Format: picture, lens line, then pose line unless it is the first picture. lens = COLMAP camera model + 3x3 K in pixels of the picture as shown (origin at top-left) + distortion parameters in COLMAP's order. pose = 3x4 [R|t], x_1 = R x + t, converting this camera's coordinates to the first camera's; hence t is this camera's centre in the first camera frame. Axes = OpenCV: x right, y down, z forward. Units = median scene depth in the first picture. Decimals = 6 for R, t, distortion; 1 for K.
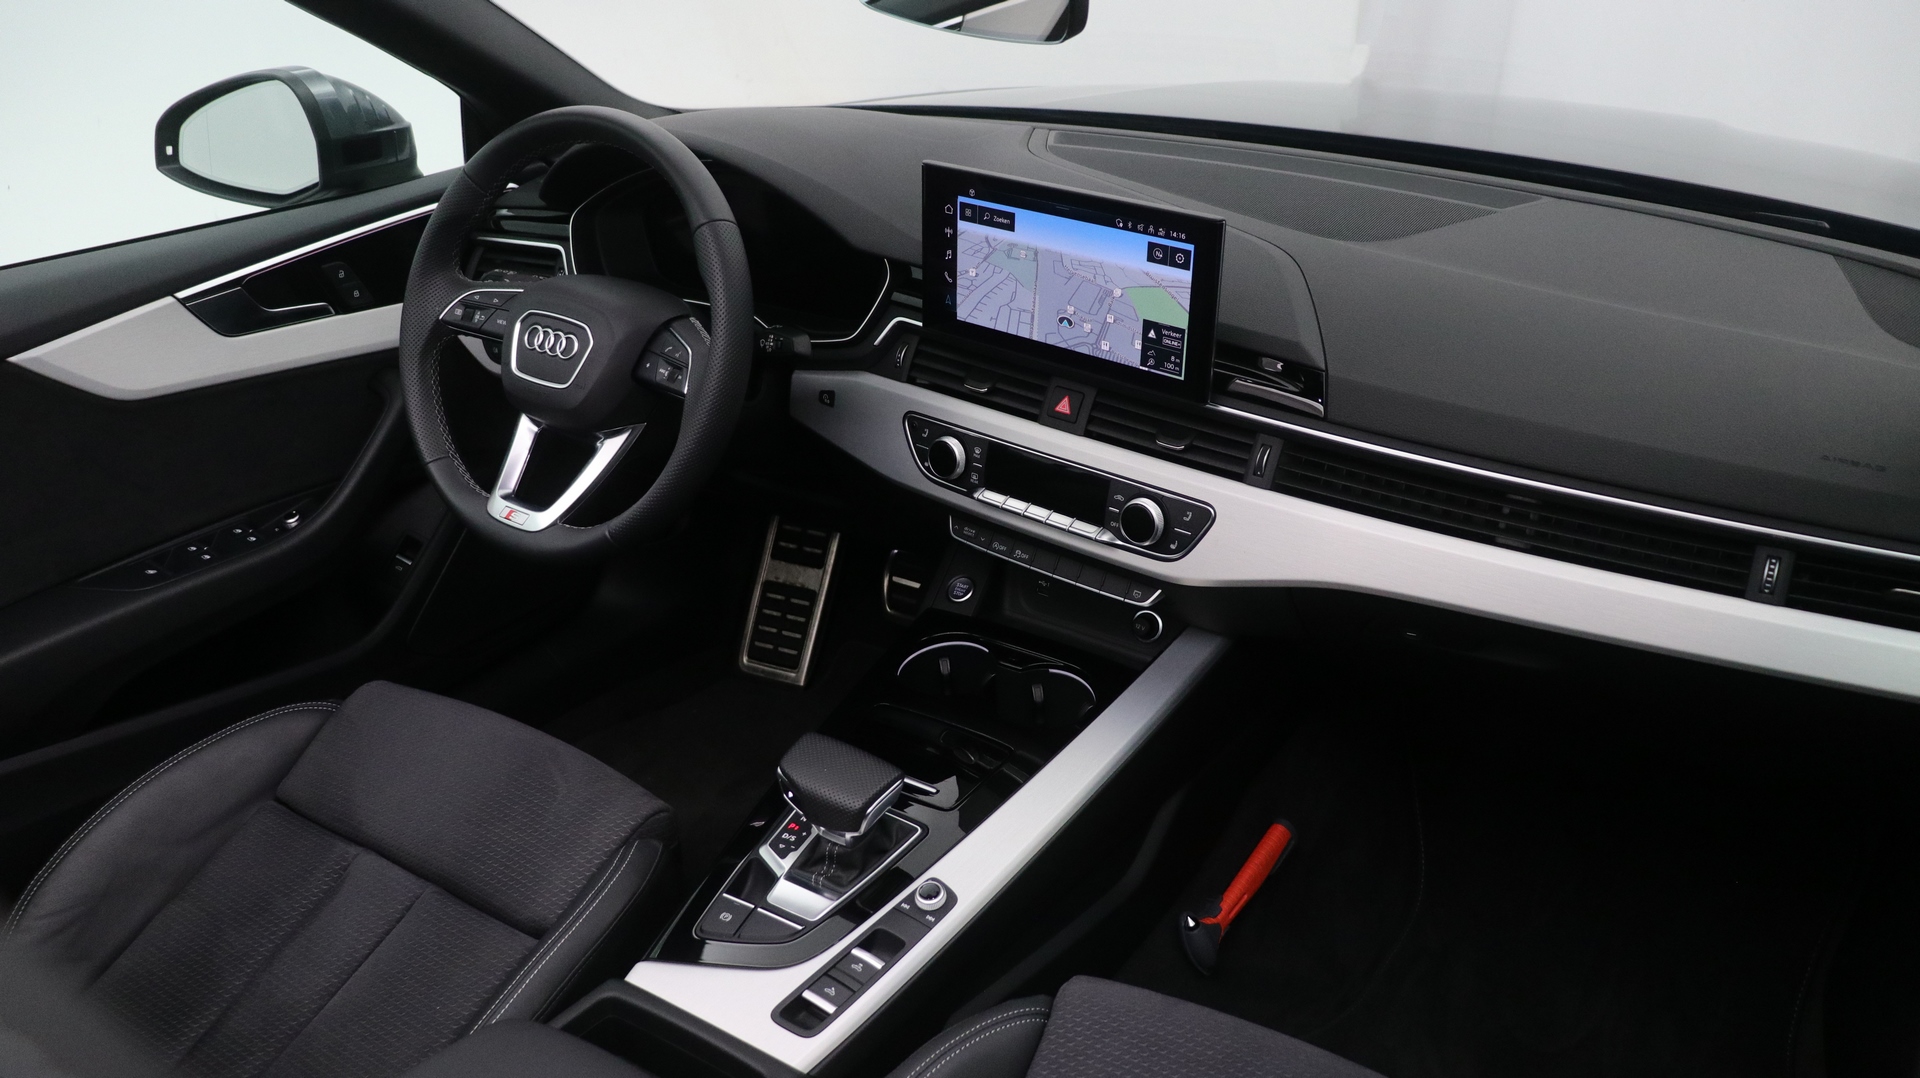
lens RADIAL K [[1497.3, 0, 957.0], [0, 1497.3, 543.4], [0, 0, 1]] dist [-0.034234, 0.028296]
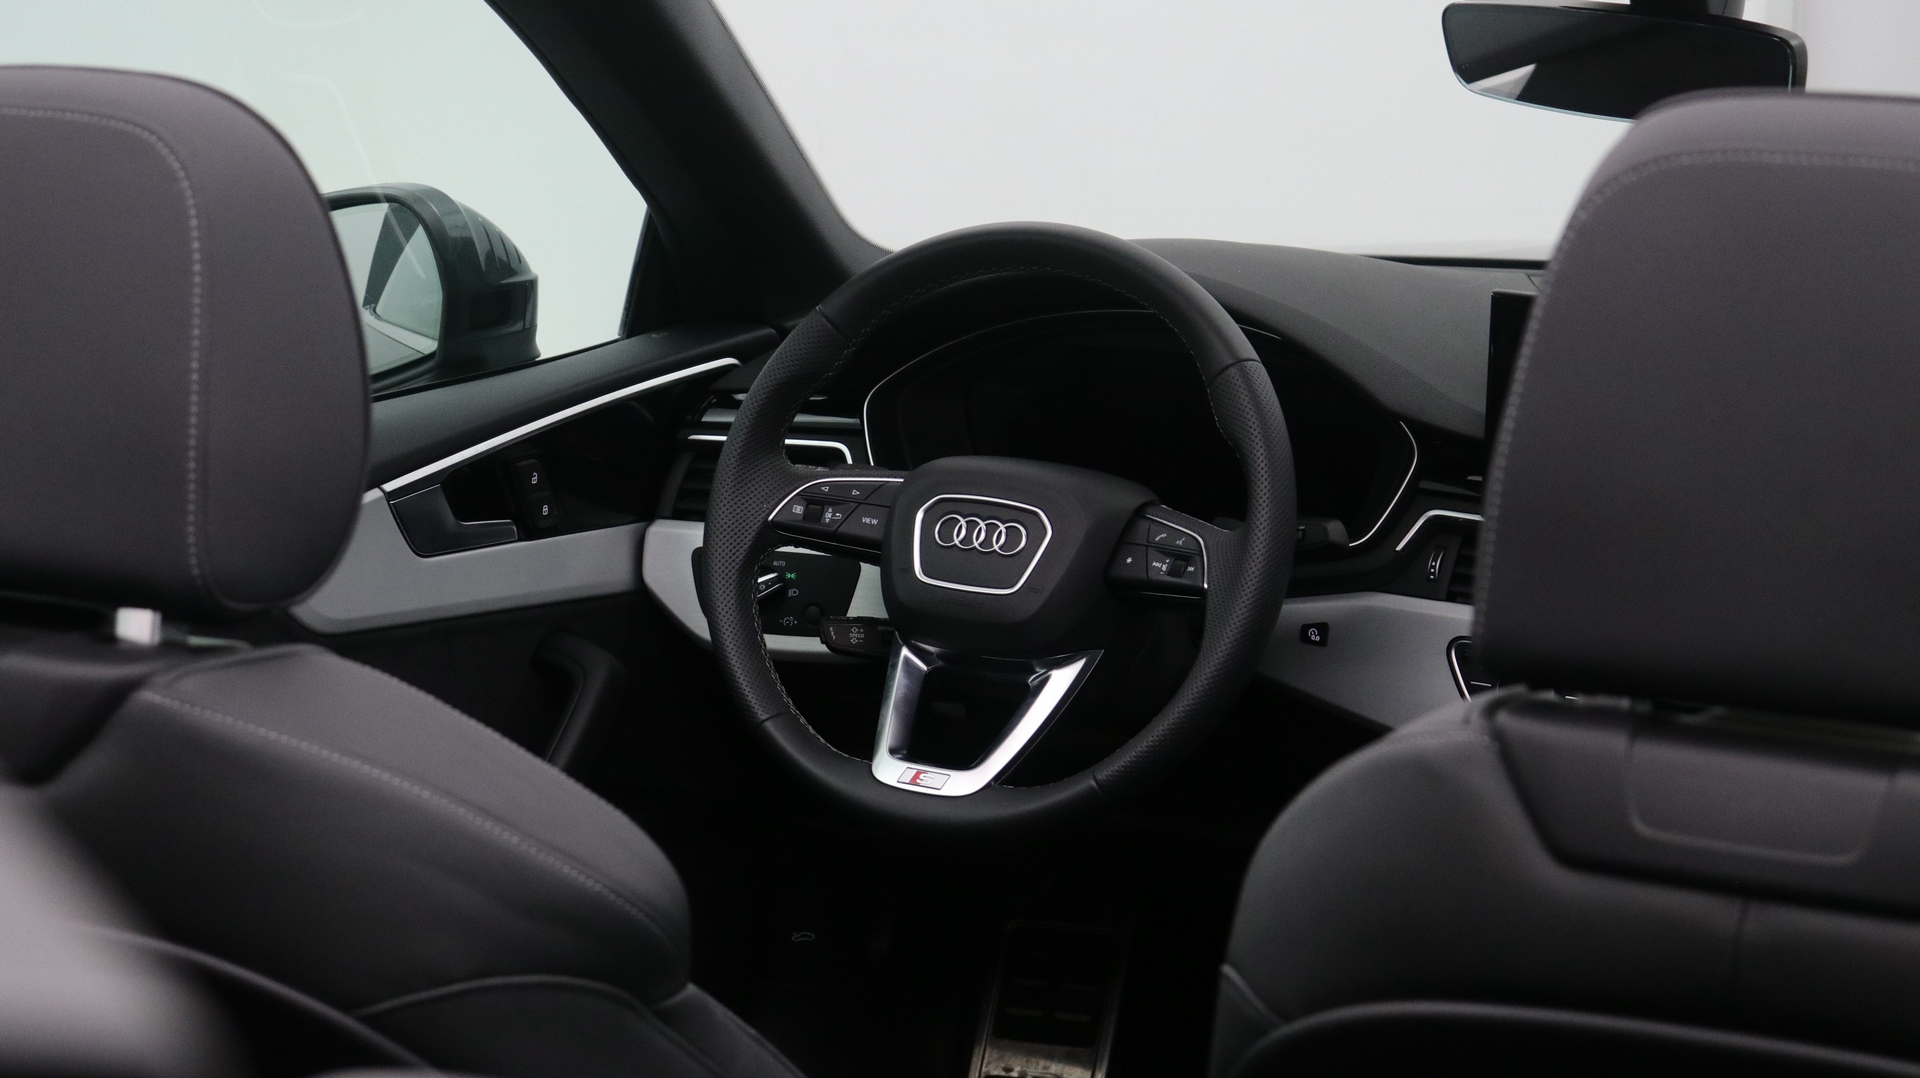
lens RADIAL K [[4107.7, 0, 959.8], [0, 4107.7, 537.1], [0, 0, 1]] dist [0.046641, 0.000000]
pose [[0.995907, -0.005871, 0.090189, -0.467674], [0.028540, 0.967258, -0.252187, 0.370015], [-0.085755, 0.253729, 0.963467, -0.917069]]
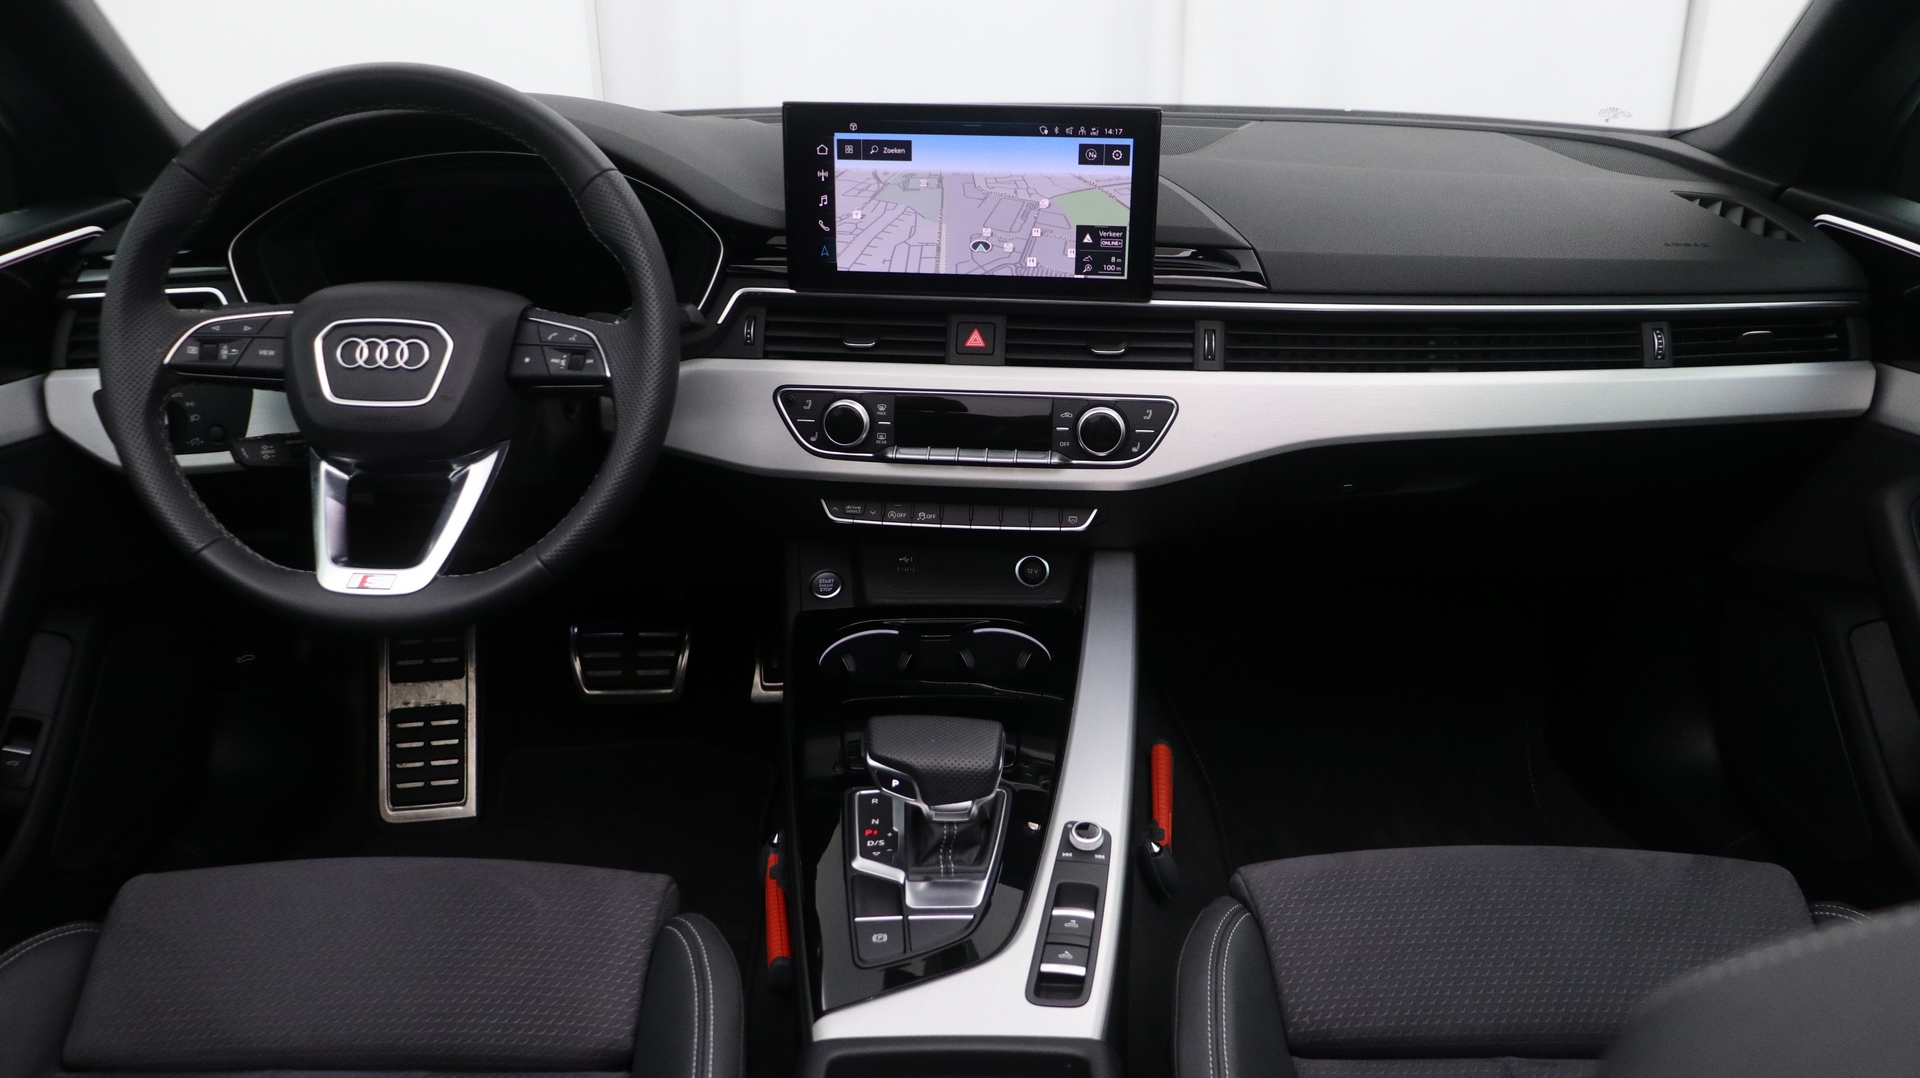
lens RADIAL K [[1497.3, 0, 969.1], [0, 1497.3, 552.3], [0, 0, 1]] dist [-0.034234, 0.028296]
pose [[0.843109, -0.196479, 0.500563, -0.432883], [0.239955, 0.970506, -0.023224, 0.060903], [-0.481236, 0.139693, 0.865389, 0.185569]]
